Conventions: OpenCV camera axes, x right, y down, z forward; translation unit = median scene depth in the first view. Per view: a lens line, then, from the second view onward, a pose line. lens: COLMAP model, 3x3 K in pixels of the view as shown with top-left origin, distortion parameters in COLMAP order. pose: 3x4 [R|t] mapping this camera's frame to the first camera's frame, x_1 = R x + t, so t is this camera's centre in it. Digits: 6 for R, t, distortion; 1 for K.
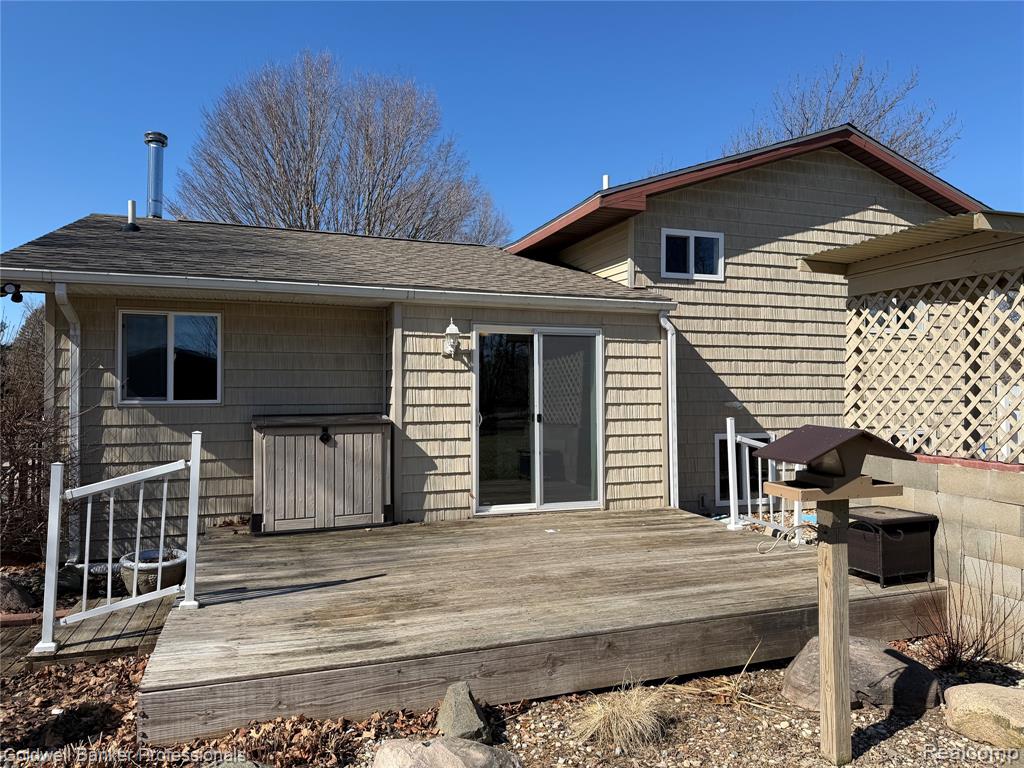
lens RADIAL K [[715.3, 0, 517.9], [0, 715.3, 386.8], [0, 0, 1]] dist [0.067190, -0.073593]
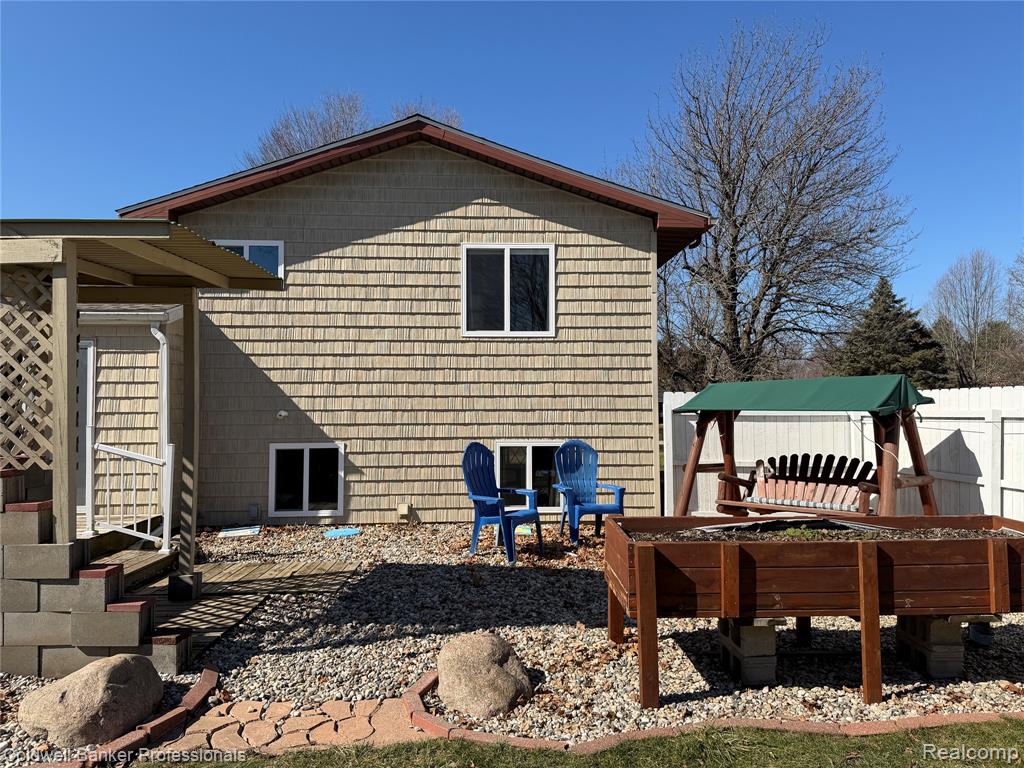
lens RADIAL K [[715.3, 0, 508.1], [0, 715.3, 386.2], [0, 0, 1]] dist [0.067190, -0.073593]
pose [[0.954050, -0.011895, -0.299411, 1.009995], [0.005669, 0.999749, -0.021656, 0.011473], [0.299593, 0.018964, 0.953879, 0.174636]]
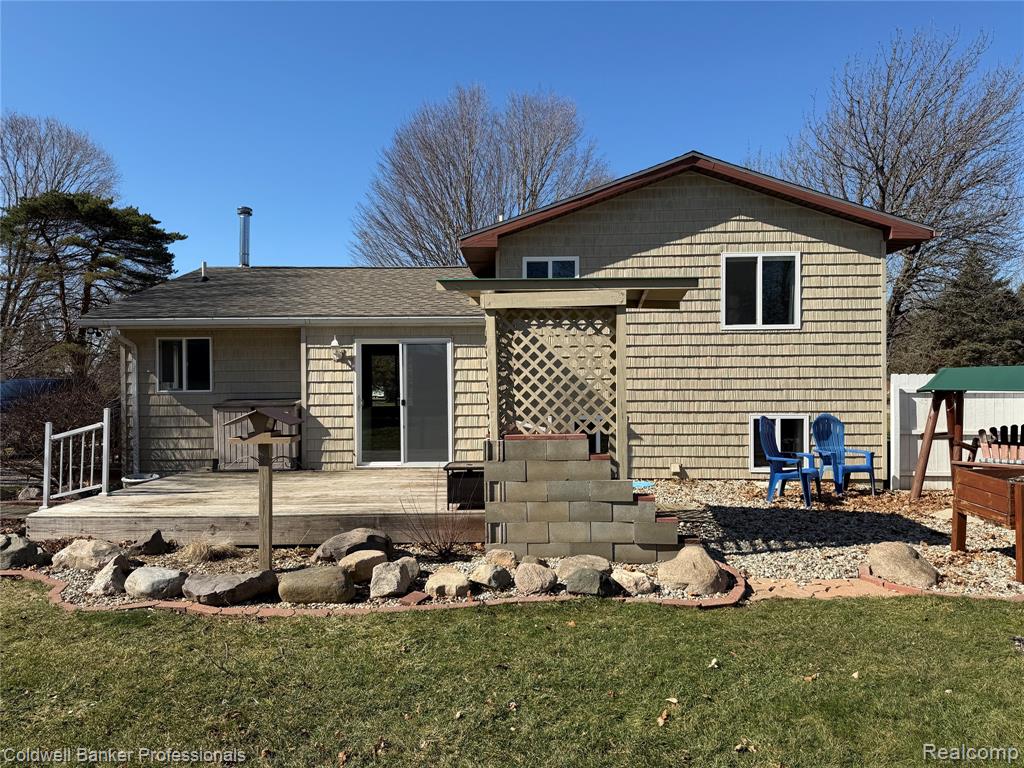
lens RADIAL K [[715.3, 0, 504.4], [0, 715.3, 392.6], [0, 0, 1]] dist [0.067190, -0.073593]
pose [[0.929216, 0.001456, -0.369534, 0.722059], [0.010169, 0.999513, 0.029508, -0.015792], [0.369397, -0.031177, 0.928748, -0.244089]]
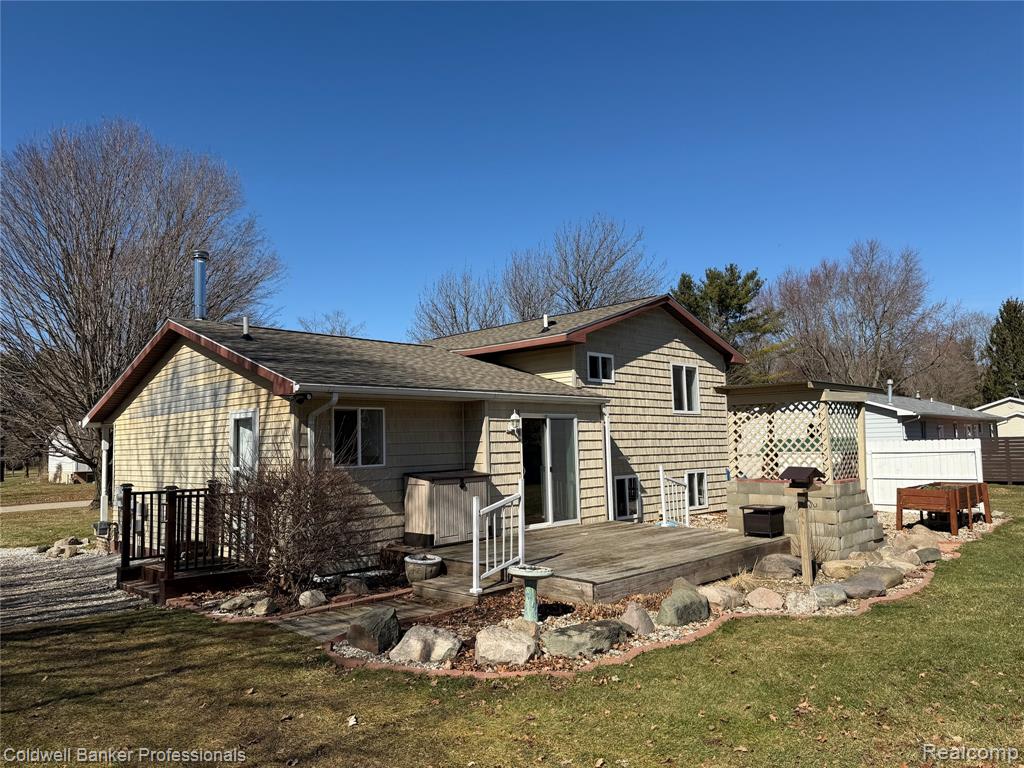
lens RADIAL K [[715.3, 0, 507.8], [0, 715.3, 374.5], [0, 0, 1]] dist [0.067190, -0.073593]
pose [[0.905866, 0.024368, 0.422863, -0.737357], [0.013920, 0.996092, -0.087221, -0.030585], [-0.423336, 0.084896, 0.901986, -0.450035]]
